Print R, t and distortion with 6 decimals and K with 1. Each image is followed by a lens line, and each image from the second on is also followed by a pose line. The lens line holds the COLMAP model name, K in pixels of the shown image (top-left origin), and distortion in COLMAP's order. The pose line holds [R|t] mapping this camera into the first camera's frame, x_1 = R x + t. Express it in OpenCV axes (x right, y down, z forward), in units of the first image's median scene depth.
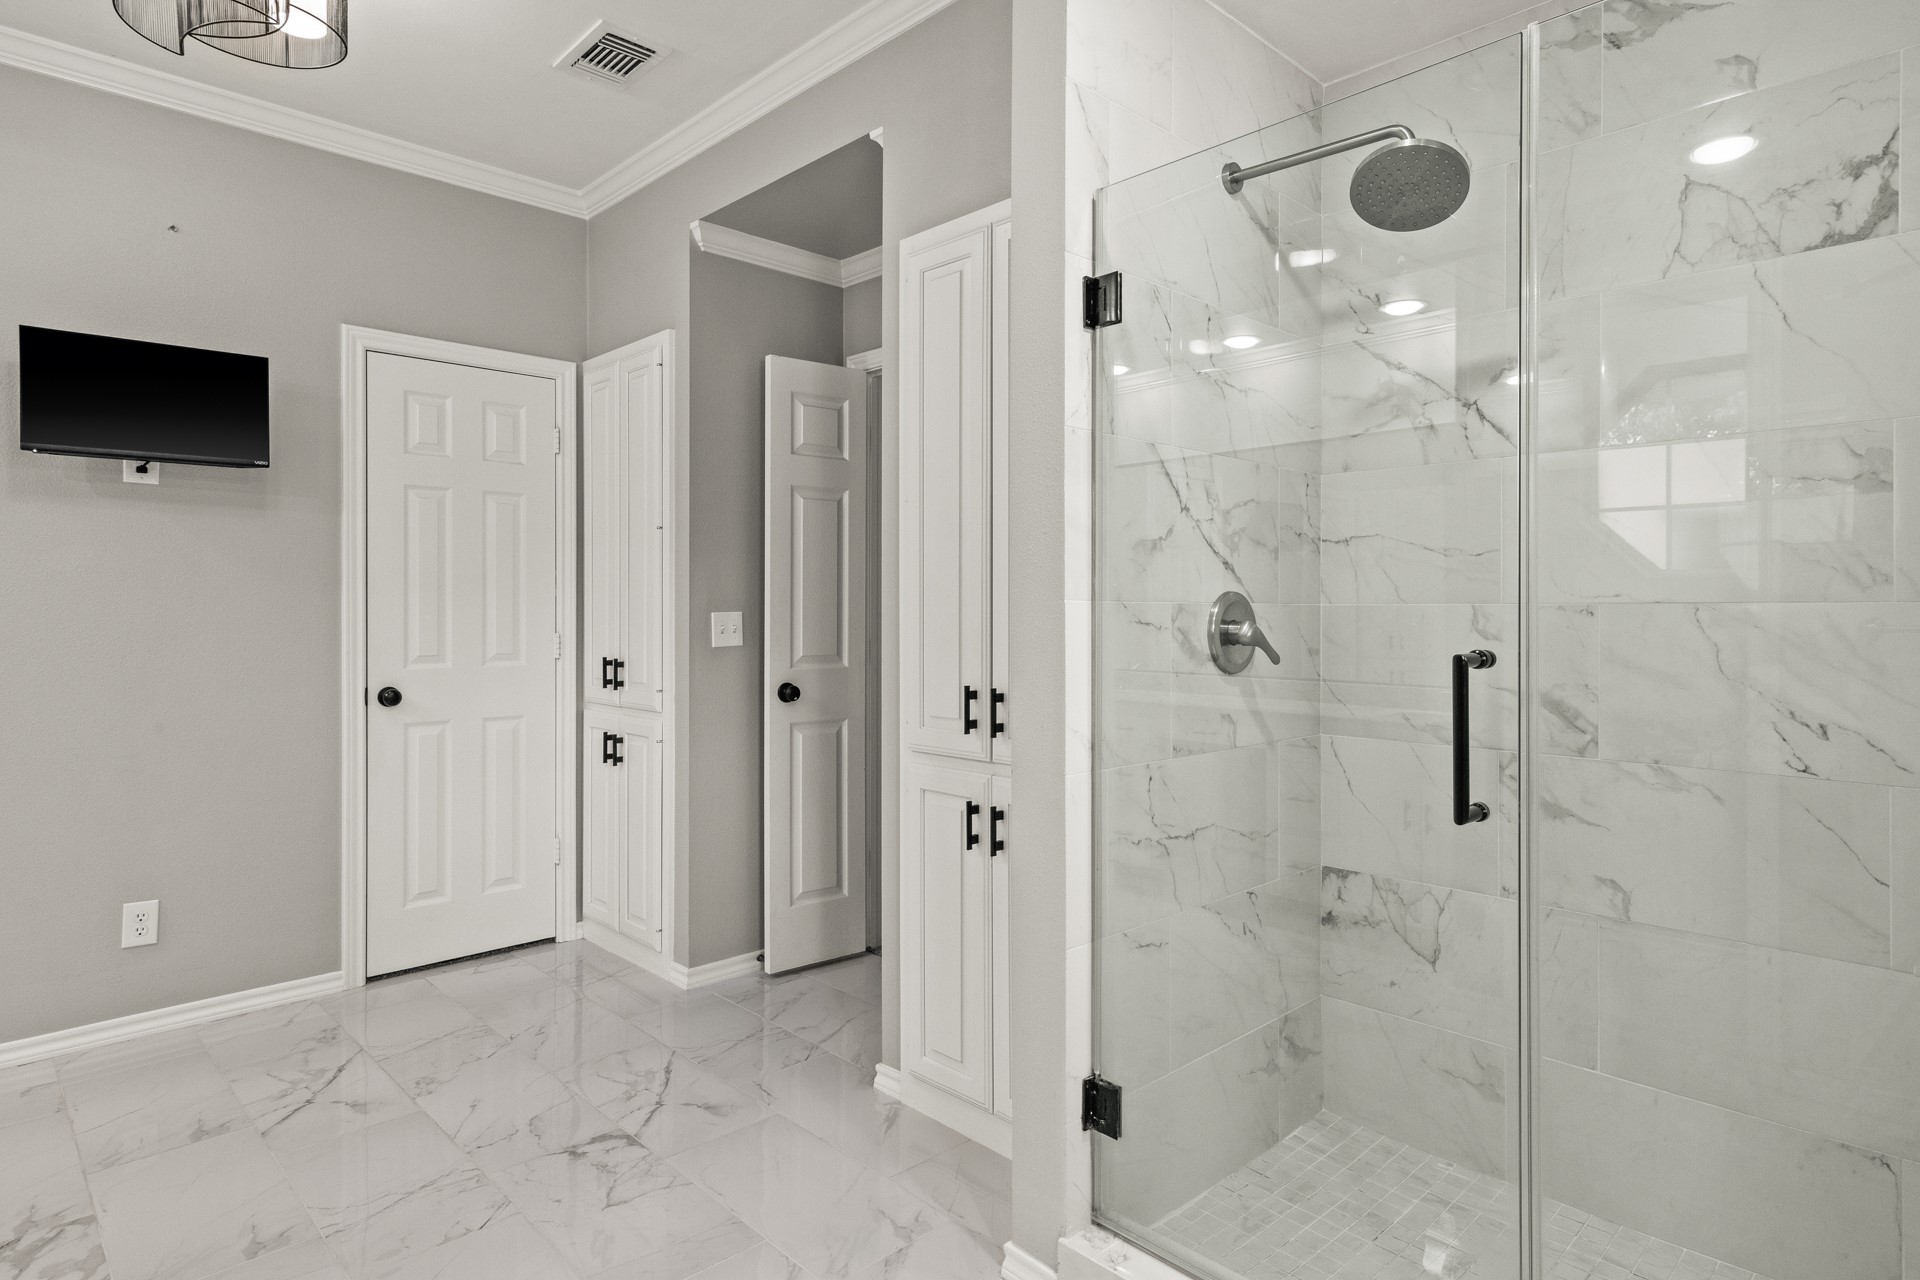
lens RADIAL K [[1021.5, 0, 943.7], [0, 1021.5, 624.4], [0, 0, 1]] dist [0.011154, -0.000300]
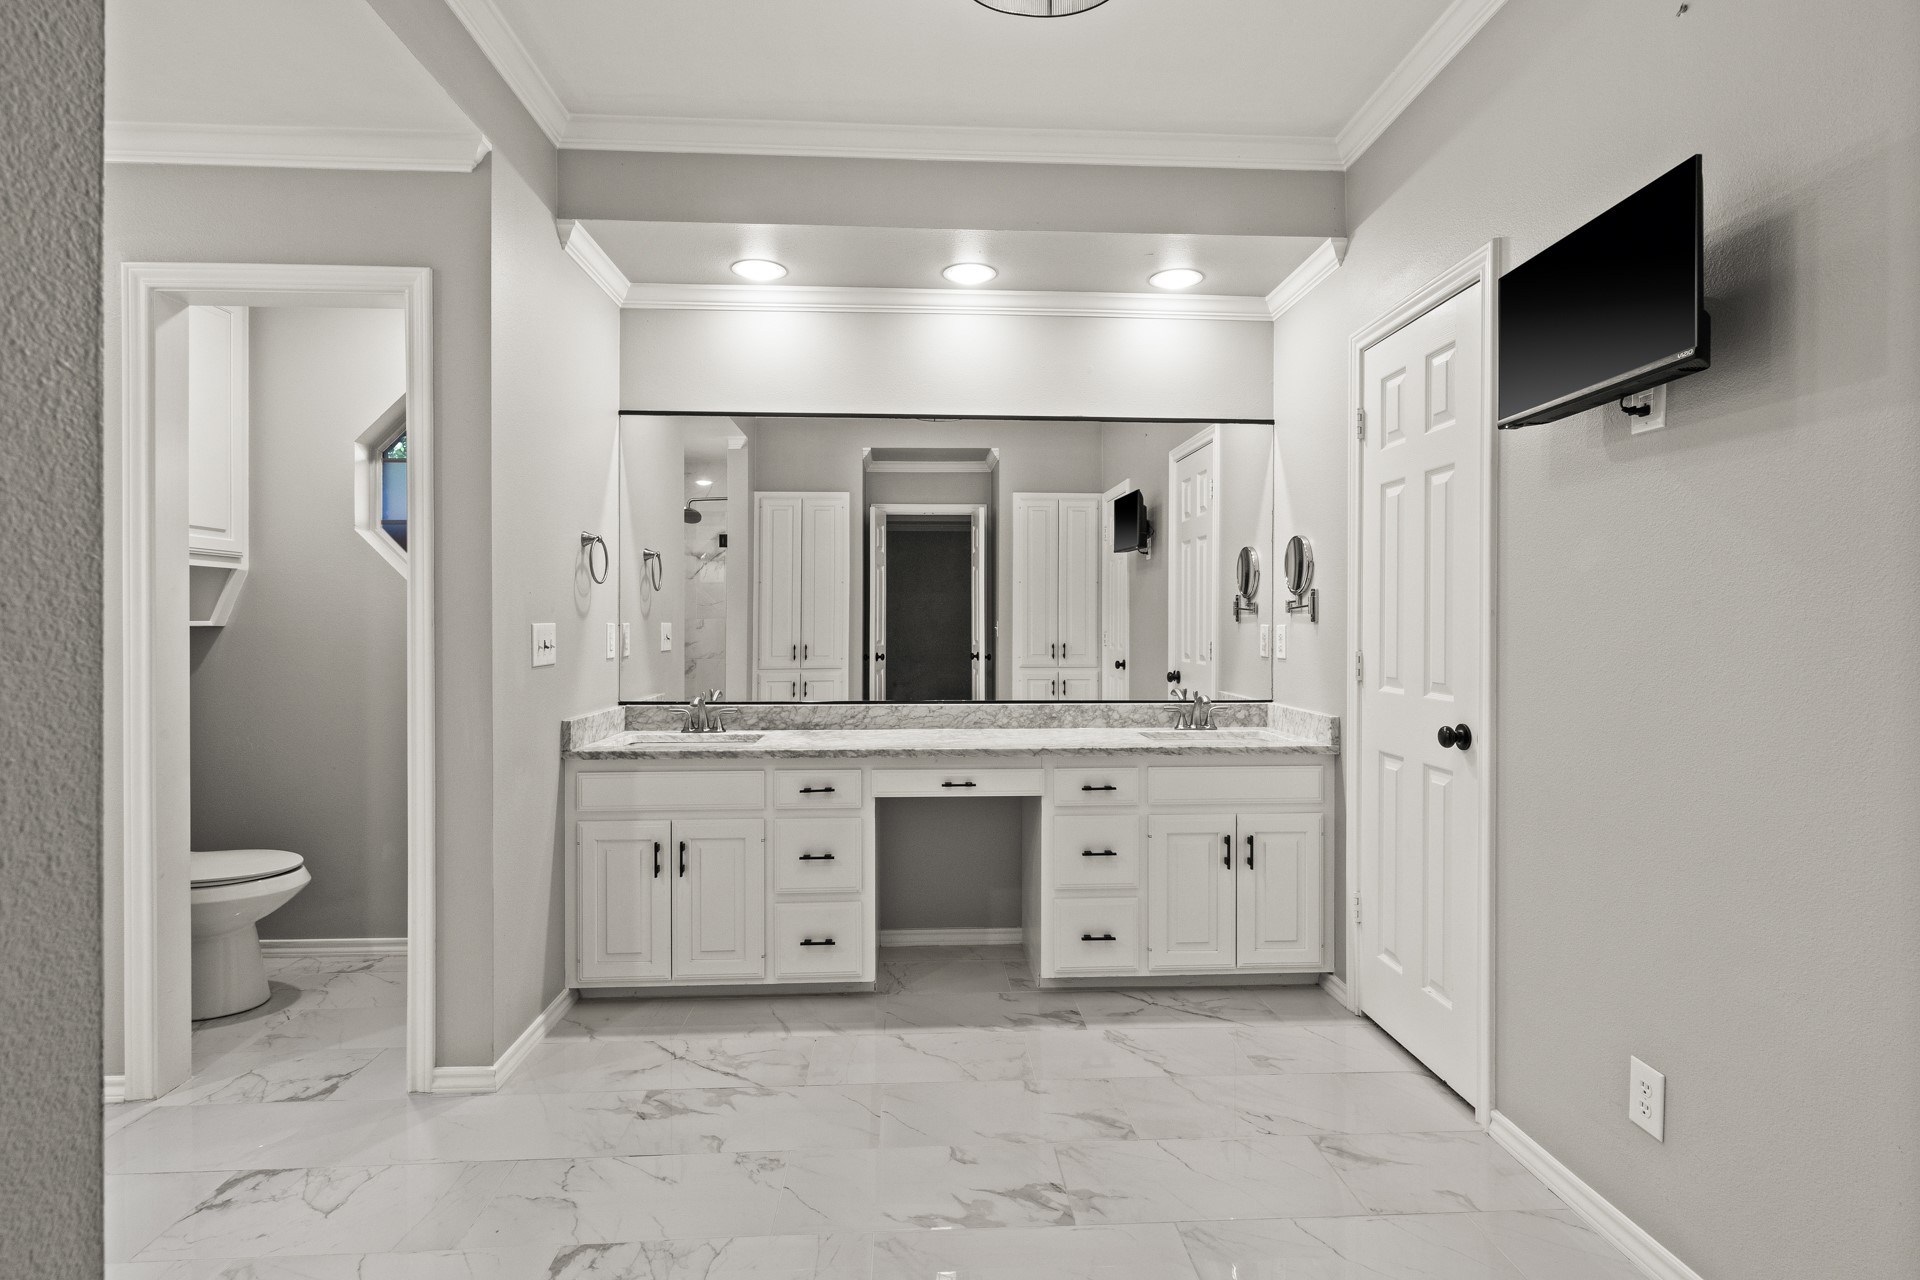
lens RADIAL K [[963.7, 0, 968.4], [0, 963.7, 624.9], [0, 0, 1]] dist [0.002011, 0.000073]
pose [[-0.643185, -0.000195, -0.765711, -0.026432], [-0.009137, 0.999931, 0.007421, -0.013222], [0.765656, 0.011769, -0.643142, 1.065383]]
